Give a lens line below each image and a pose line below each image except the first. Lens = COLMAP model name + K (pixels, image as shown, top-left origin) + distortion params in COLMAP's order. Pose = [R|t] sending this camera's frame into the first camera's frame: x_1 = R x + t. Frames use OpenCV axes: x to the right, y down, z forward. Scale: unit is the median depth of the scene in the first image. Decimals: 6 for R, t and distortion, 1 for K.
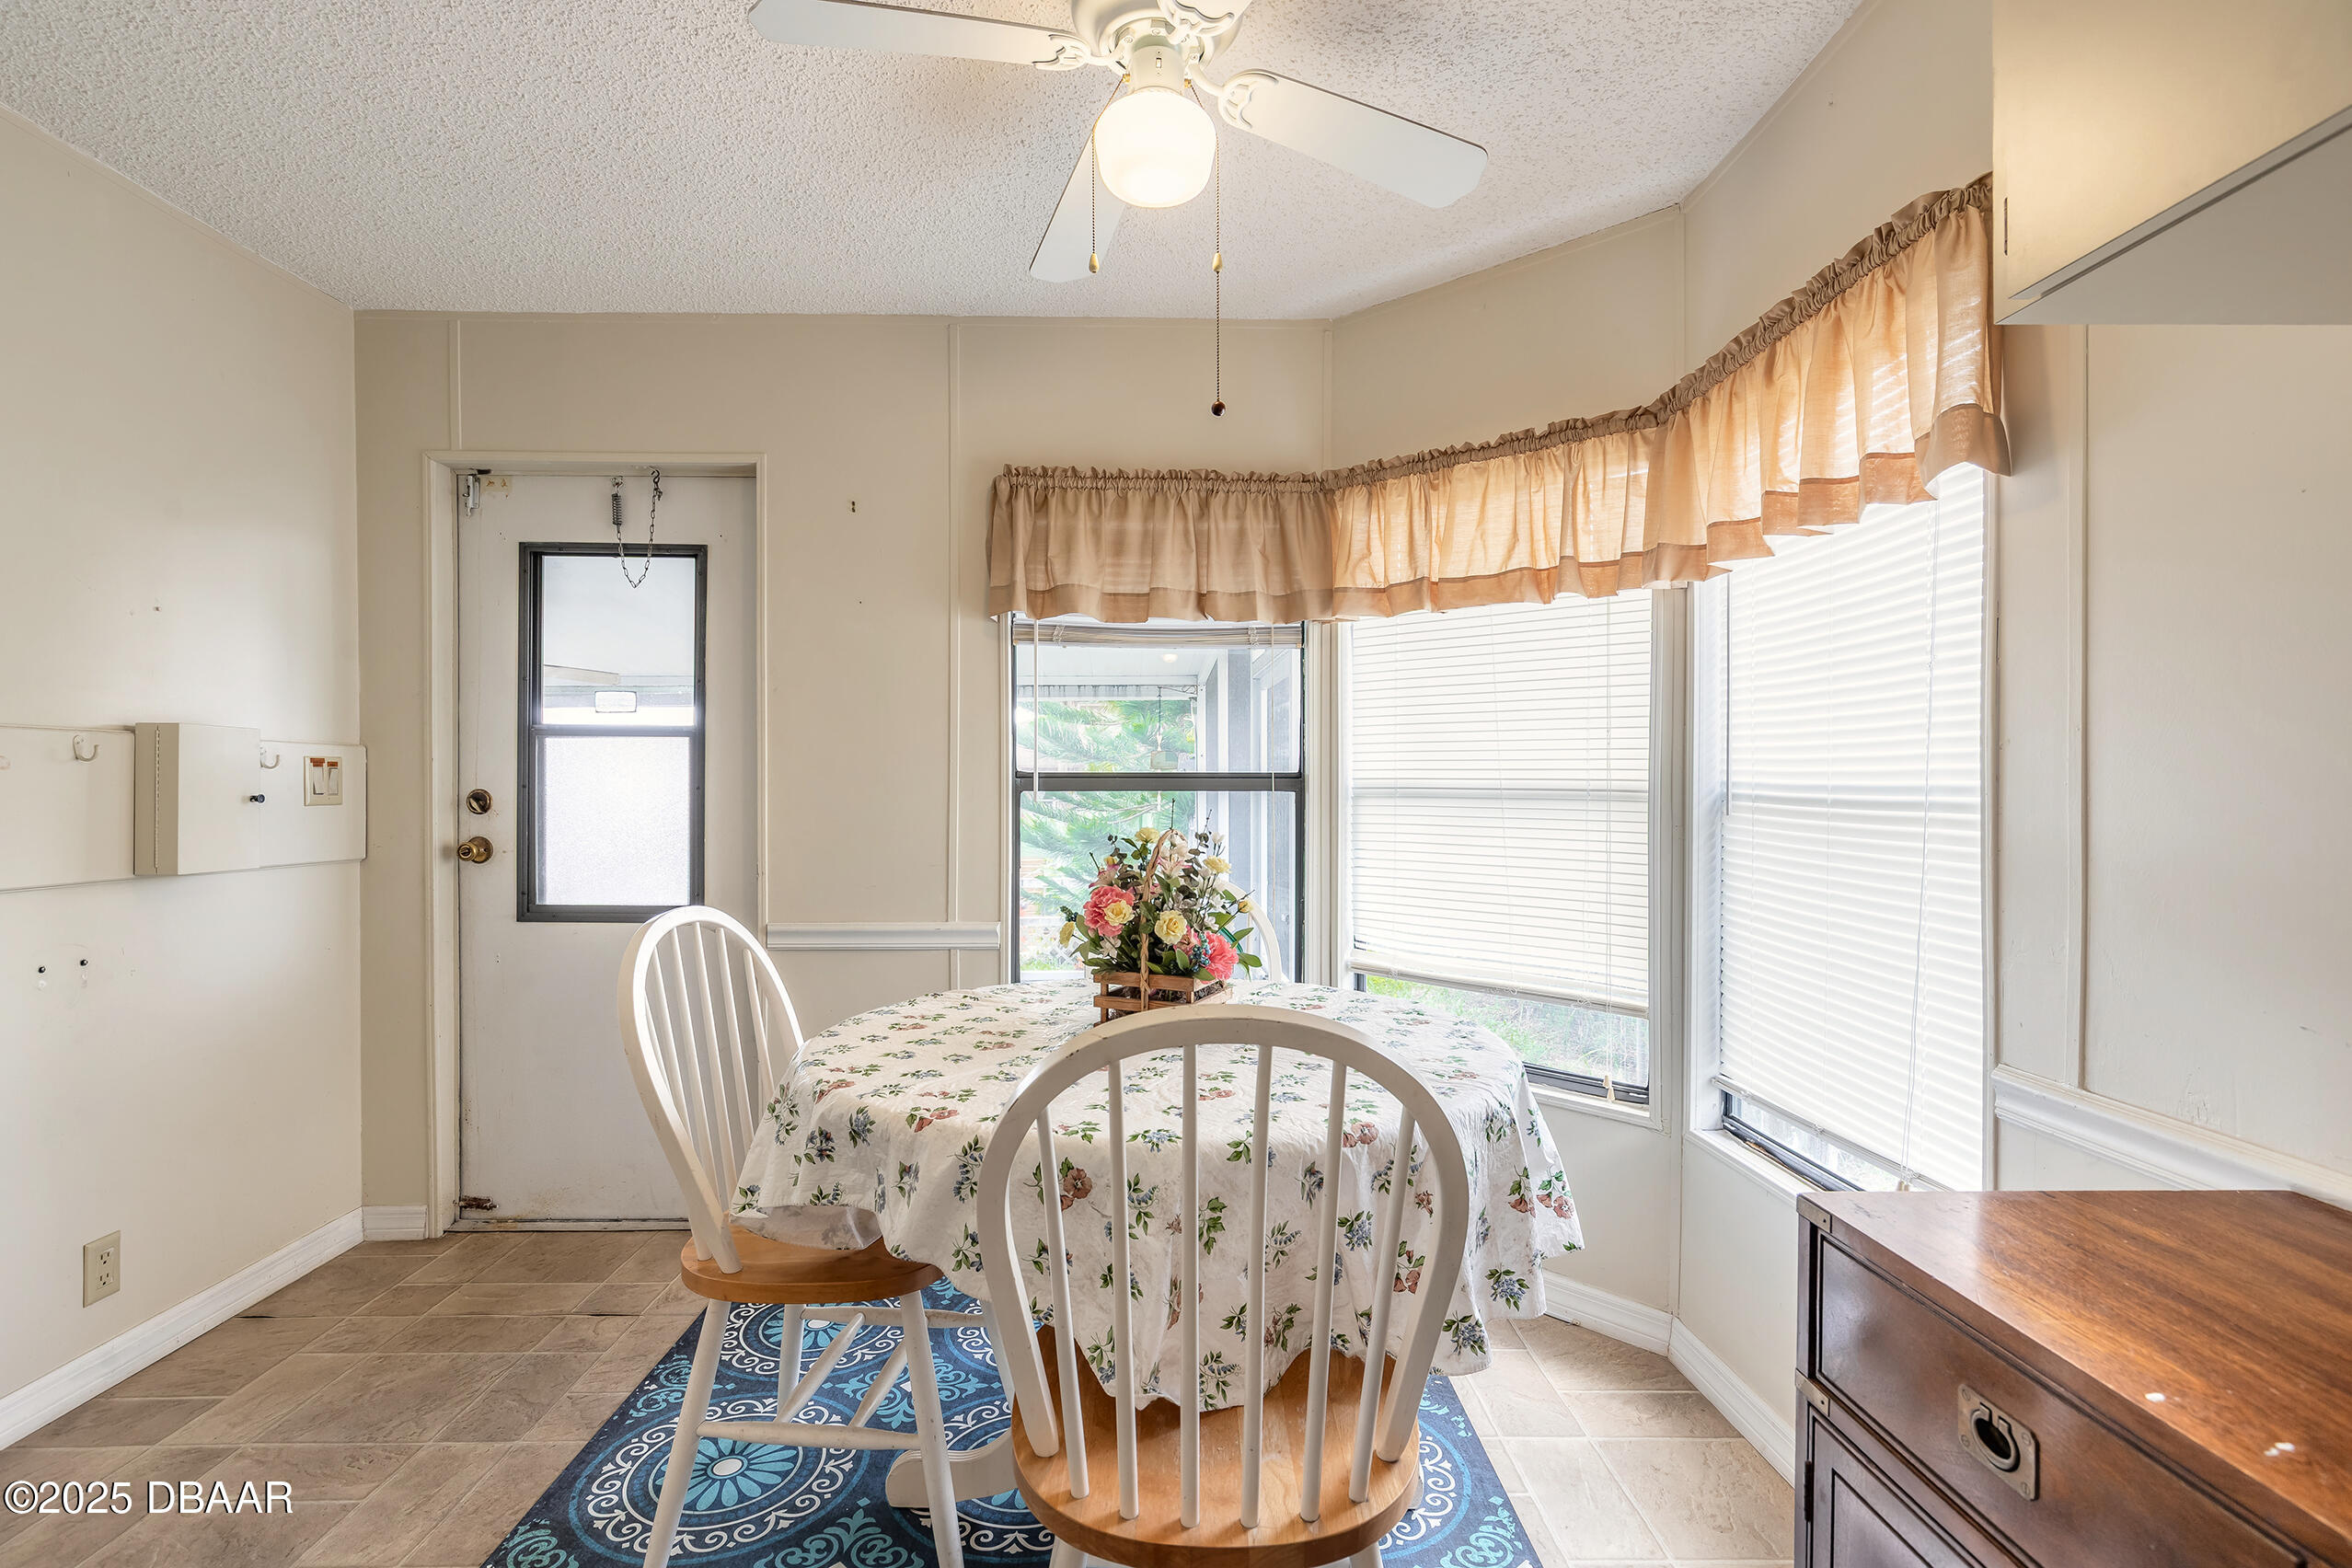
lens RADIAL K [[1106.0, 0, 1172.6], [0, 1106.0, 784.7], [0, 0, 1]] dist [-0.003019, 0.000377]
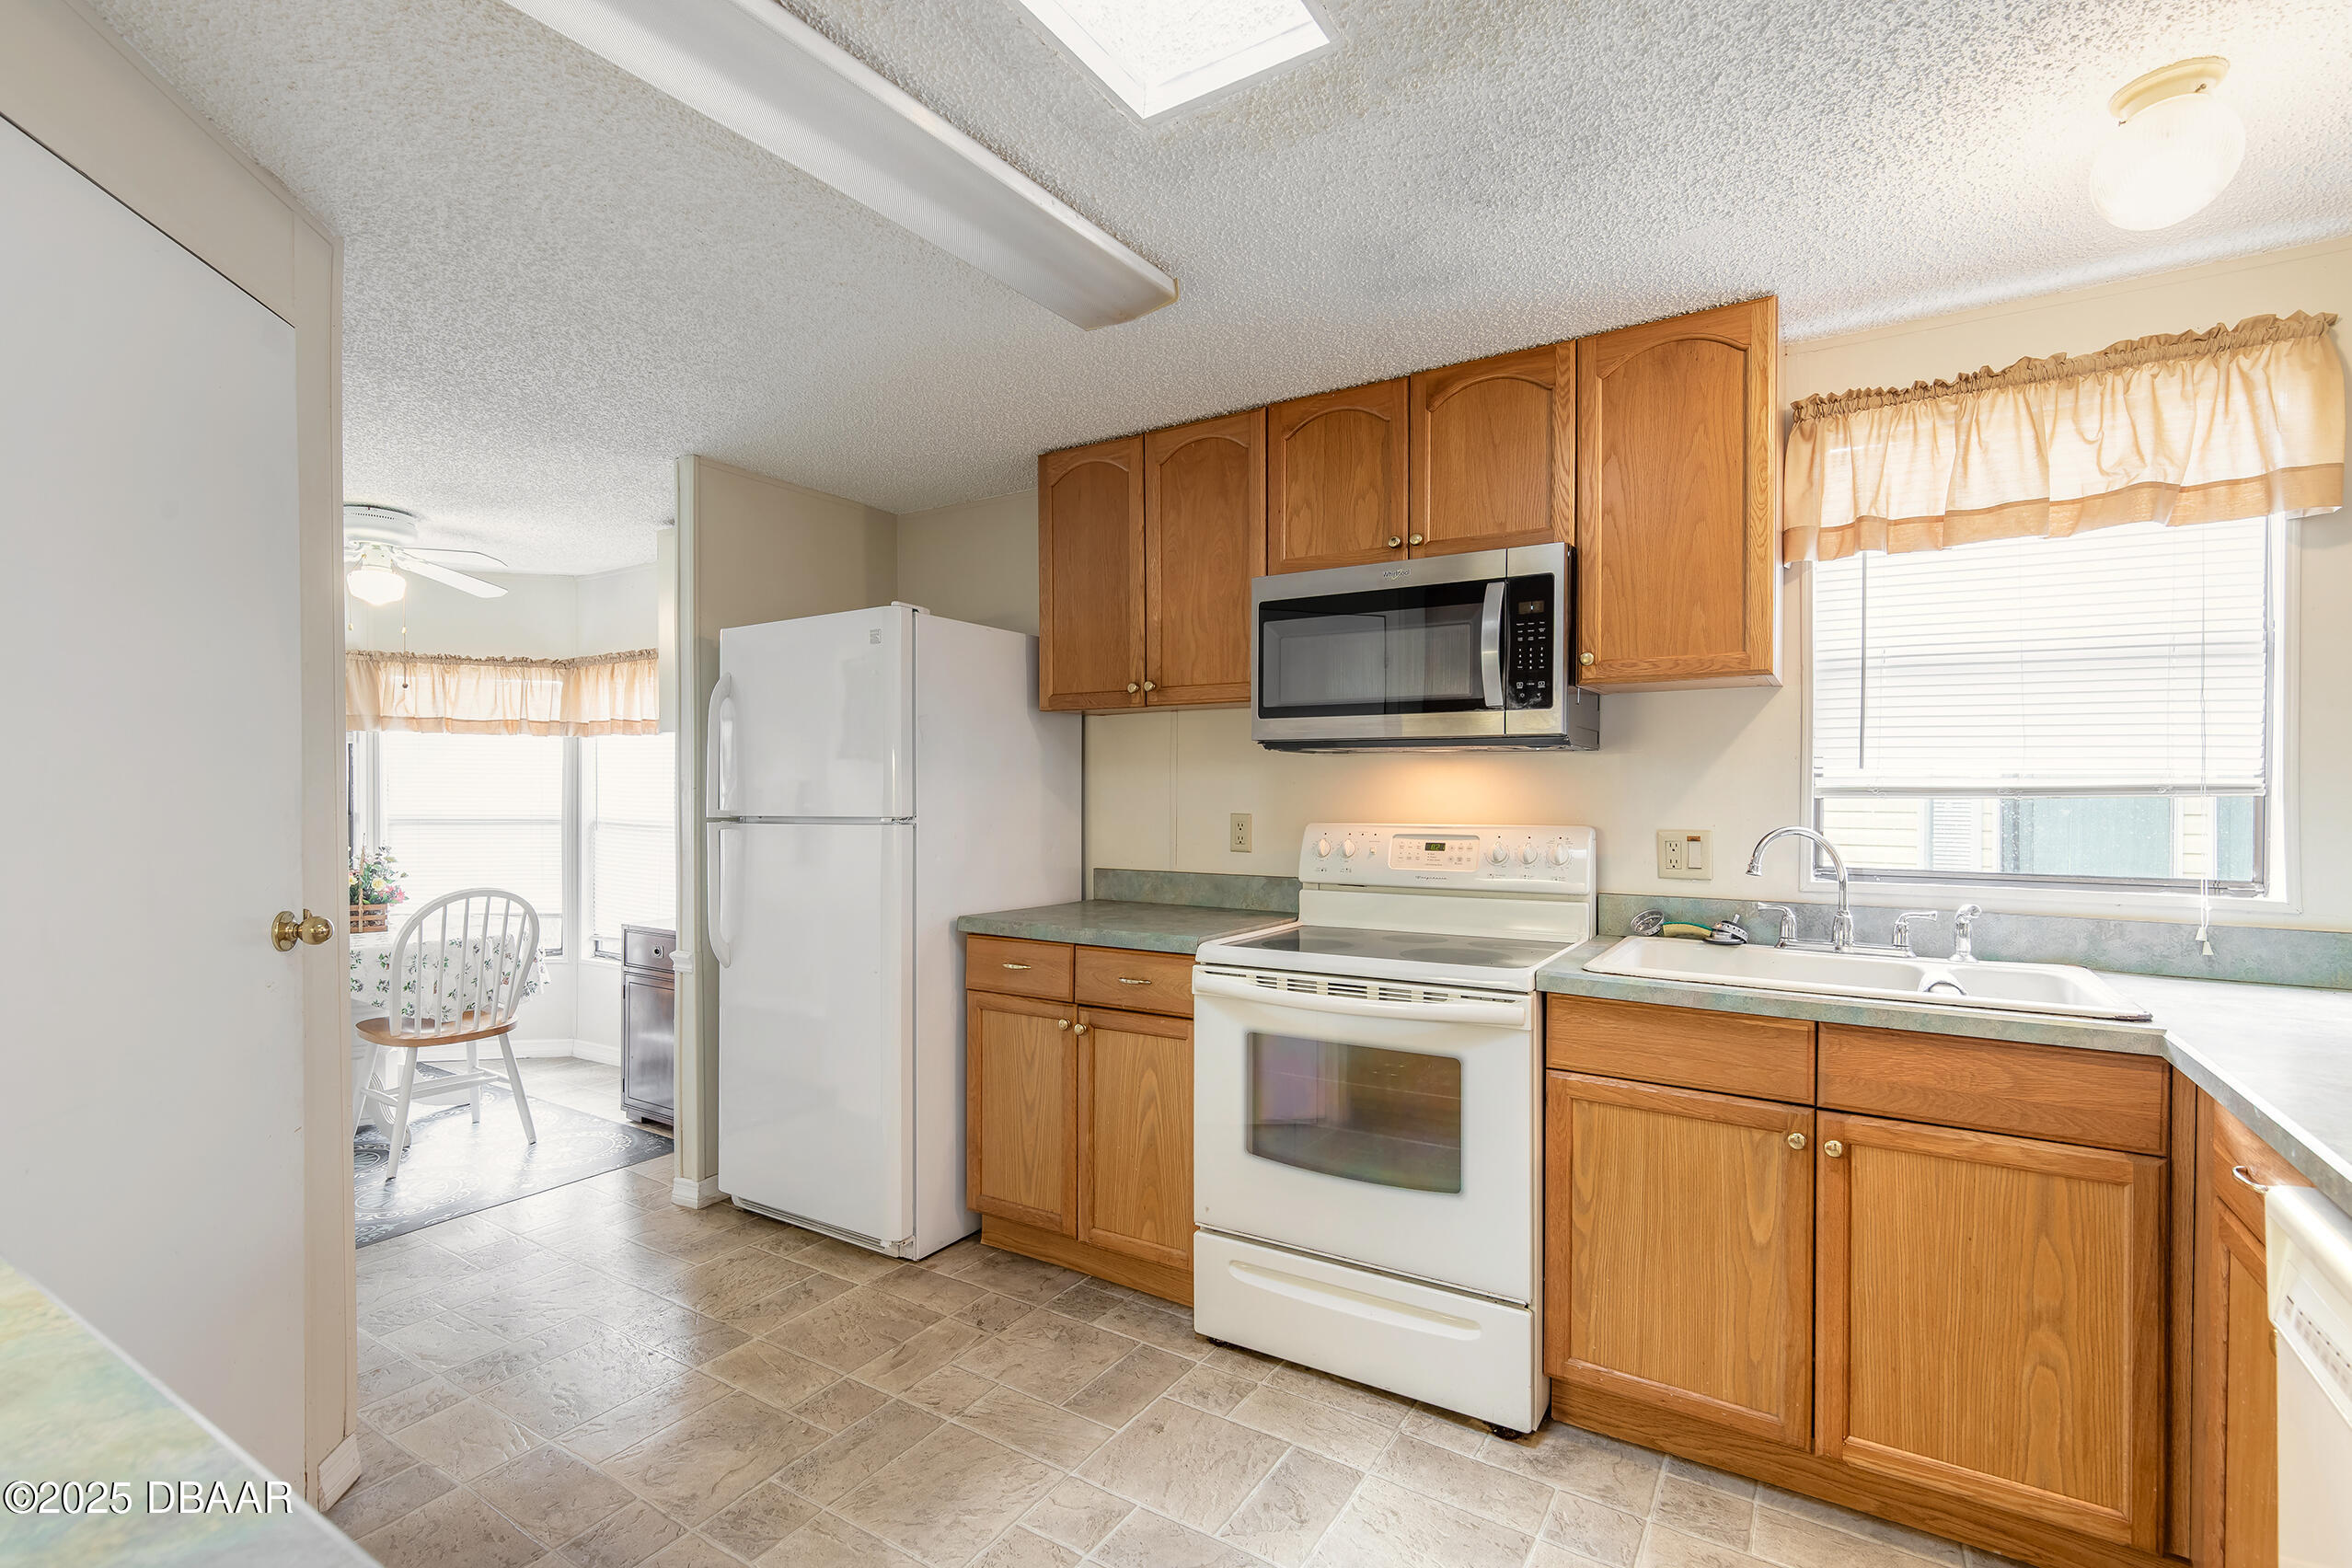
lens RADIAL K [[1058.9, 0, 1161.0], [0, 1058.9, 790.4], [0, 0, 1]] dist [0.005001, -0.001271]
pose [[0.558910, -0.007455, 0.829195, -0.700907], [0.000440, 0.999962, 0.008694, -0.073030], [-0.829229, -0.004494, 0.558892, -1.272284]]
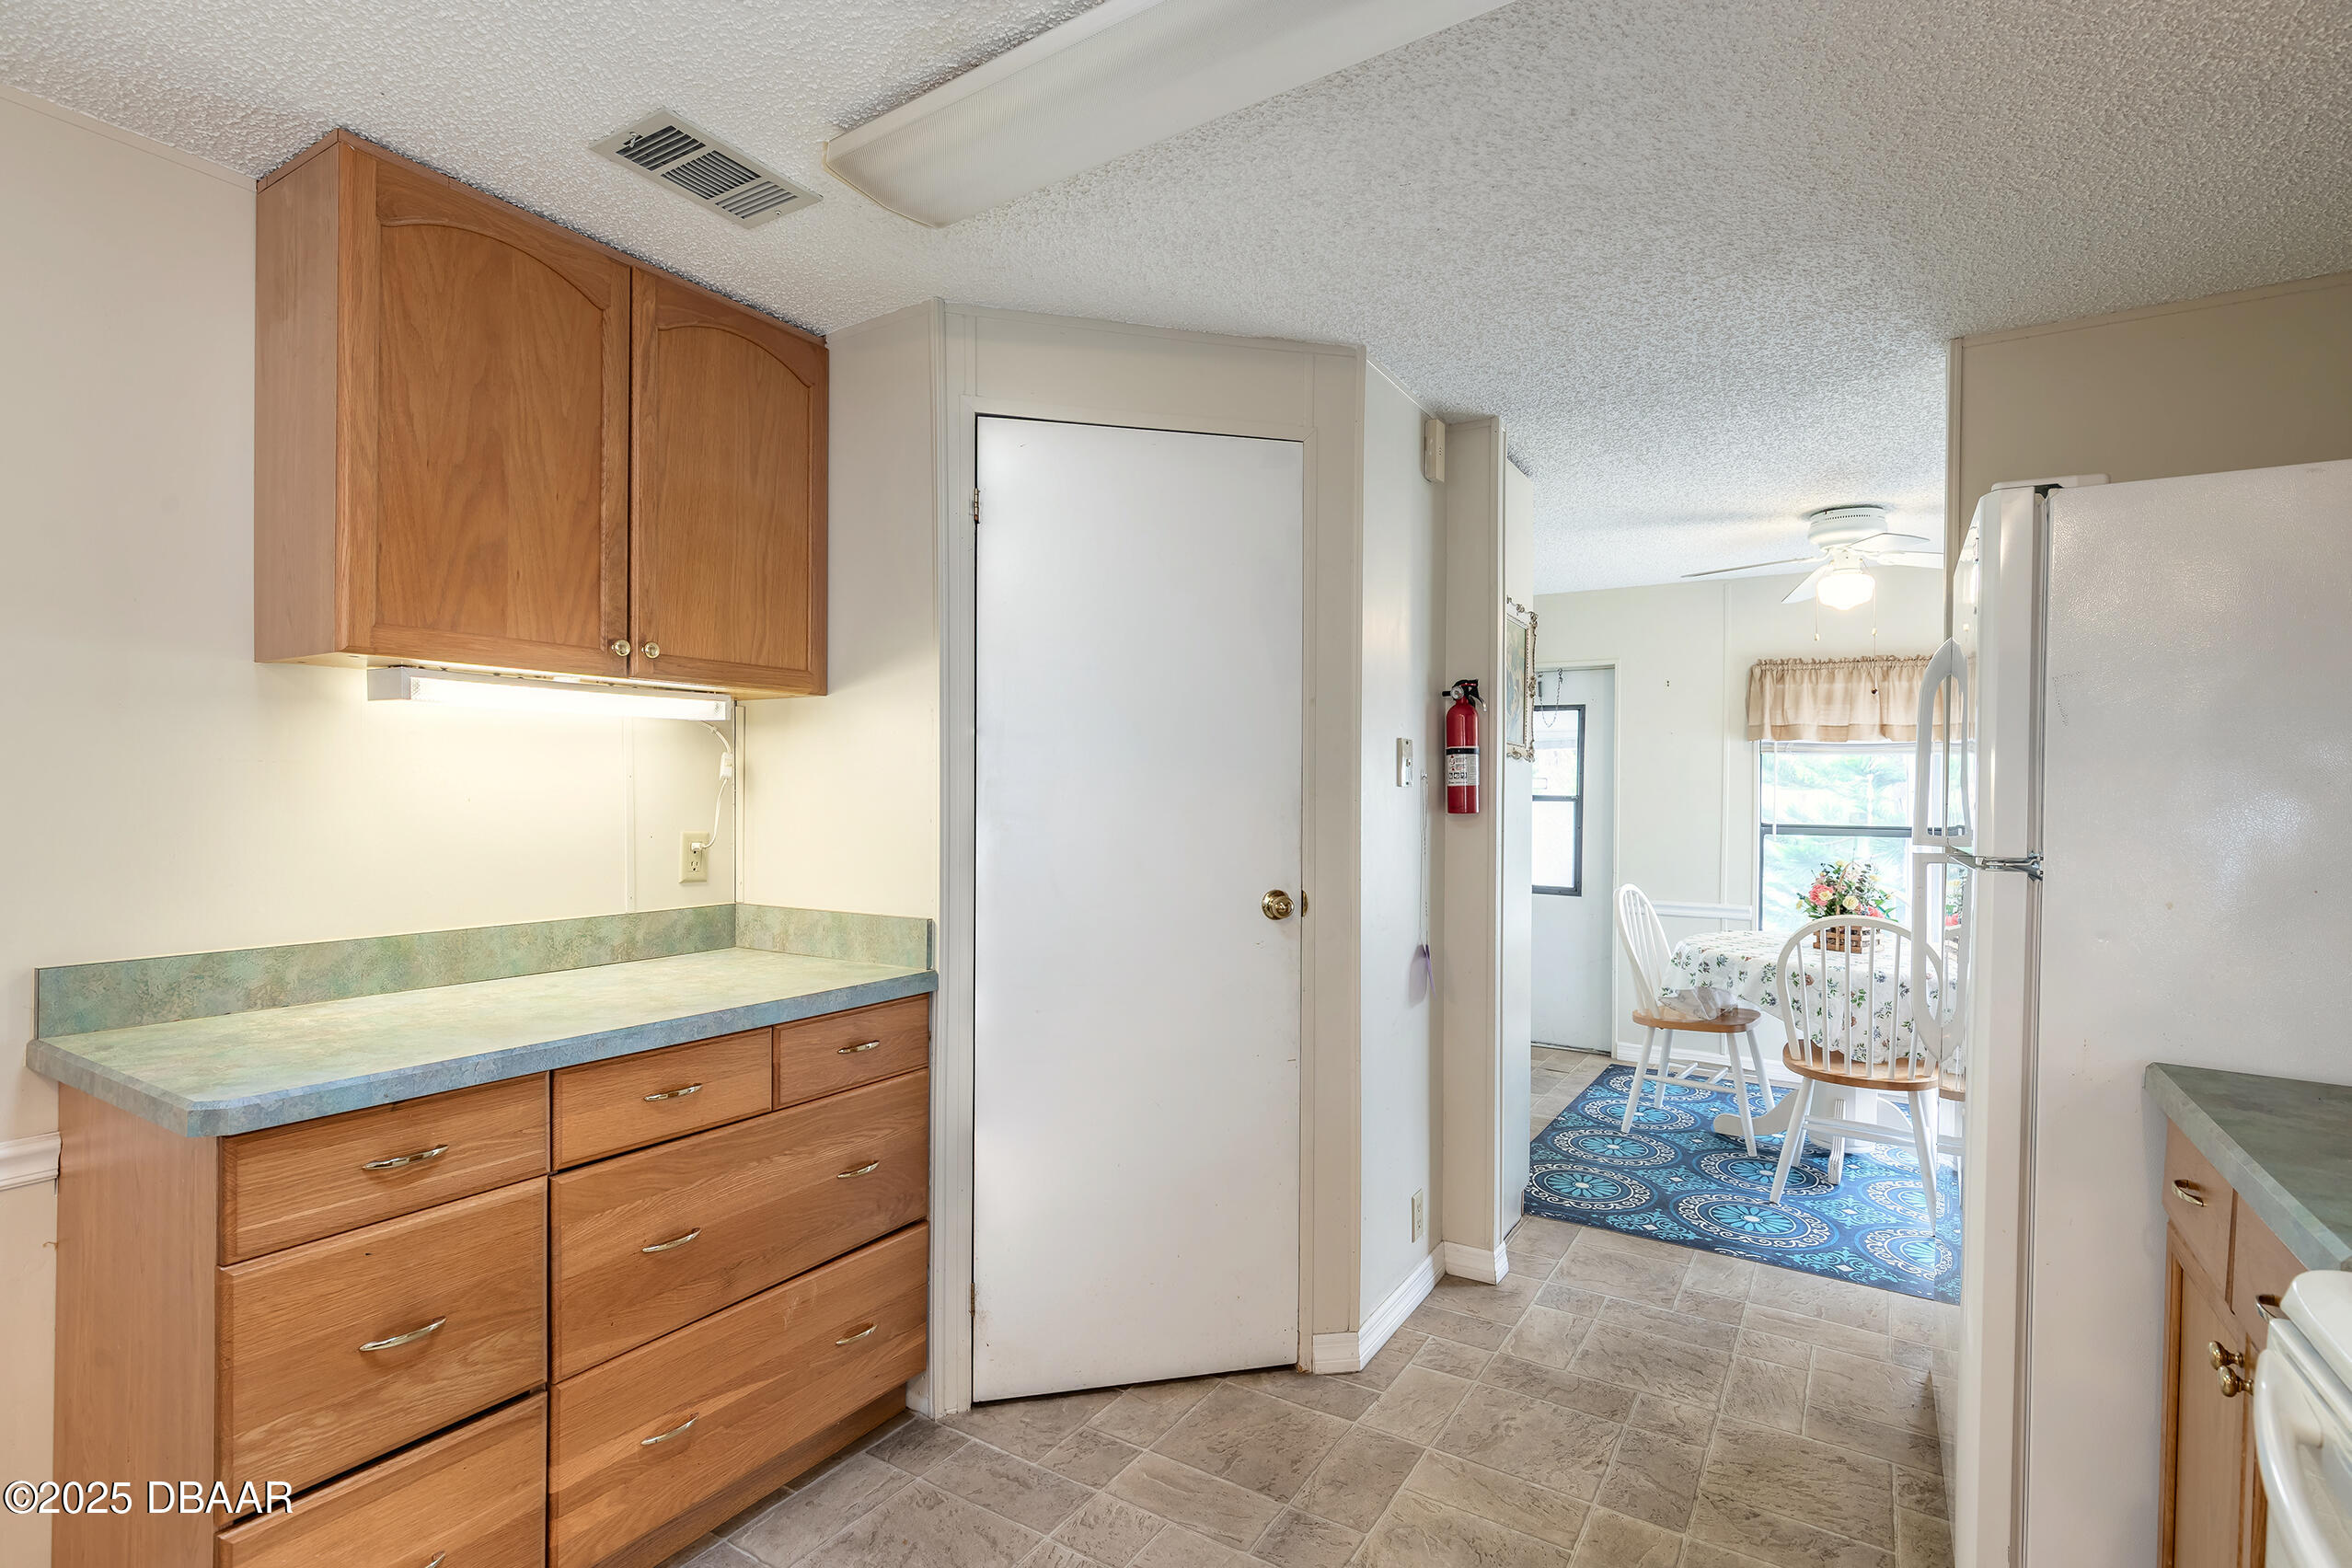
lens RADIAL K [[1106.0, 0, 1176.2], [0, 1106.0, 798.0], [0, 0, 1]] dist [-0.003019, 0.000377]
pose [[0.834266, 0.011131, -0.551249, 0.066637], [-0.007515, 0.999933, 0.008817, -0.074716], [0.551310, -0.003213, 0.834294, -1.247498]]
